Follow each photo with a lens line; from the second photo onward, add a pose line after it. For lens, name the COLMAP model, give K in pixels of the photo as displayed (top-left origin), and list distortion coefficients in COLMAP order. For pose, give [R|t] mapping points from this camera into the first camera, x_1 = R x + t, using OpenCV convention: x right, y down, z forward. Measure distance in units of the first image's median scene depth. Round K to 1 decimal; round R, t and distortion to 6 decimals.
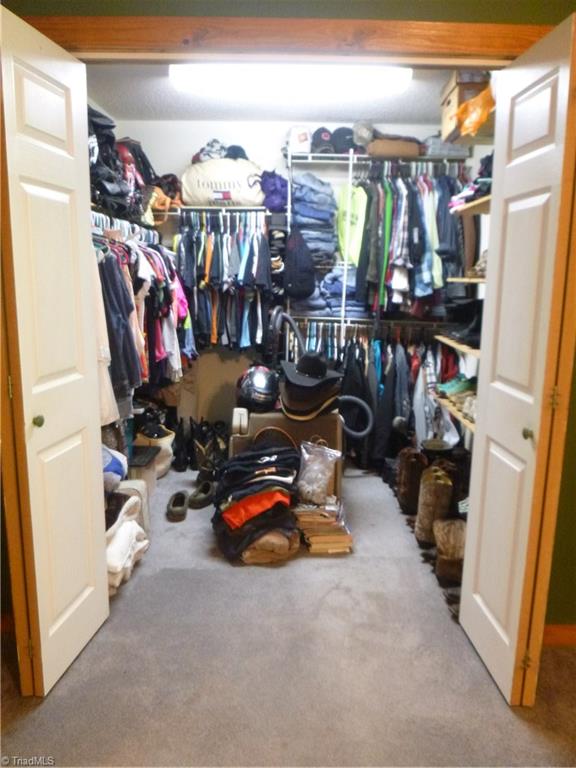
lens RADIAL K [[565.3, 0, 288.0], [0, 565.3, 384.0], [0, 0, 1]] dist [-0.042111, 0.007626]
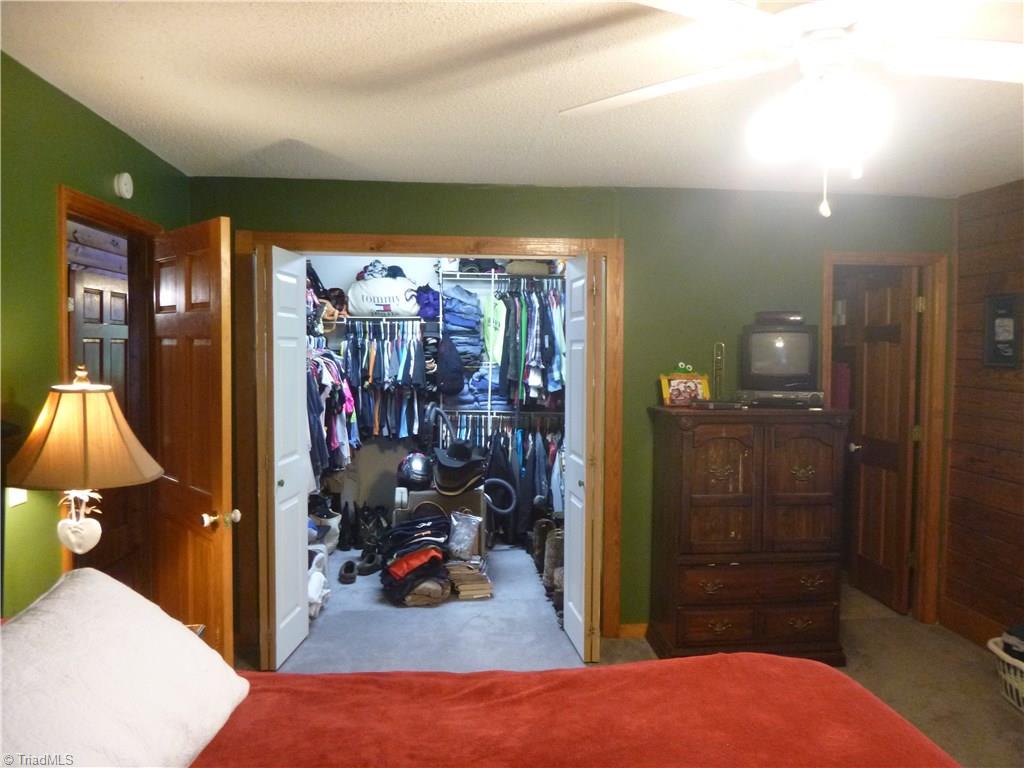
lens RADIAL K [[753.7, 0, 512.0], [0, 753.7, 384.0], [0, 0, 1]] dist [-0.042111, 0.007626]
pose [[0.996428, -0.013376, 0.083380, 0.017824], [0.024935, 0.989954, -0.139175, 0.046775], [-0.080681, 0.140757, 0.986751, -0.557700]]
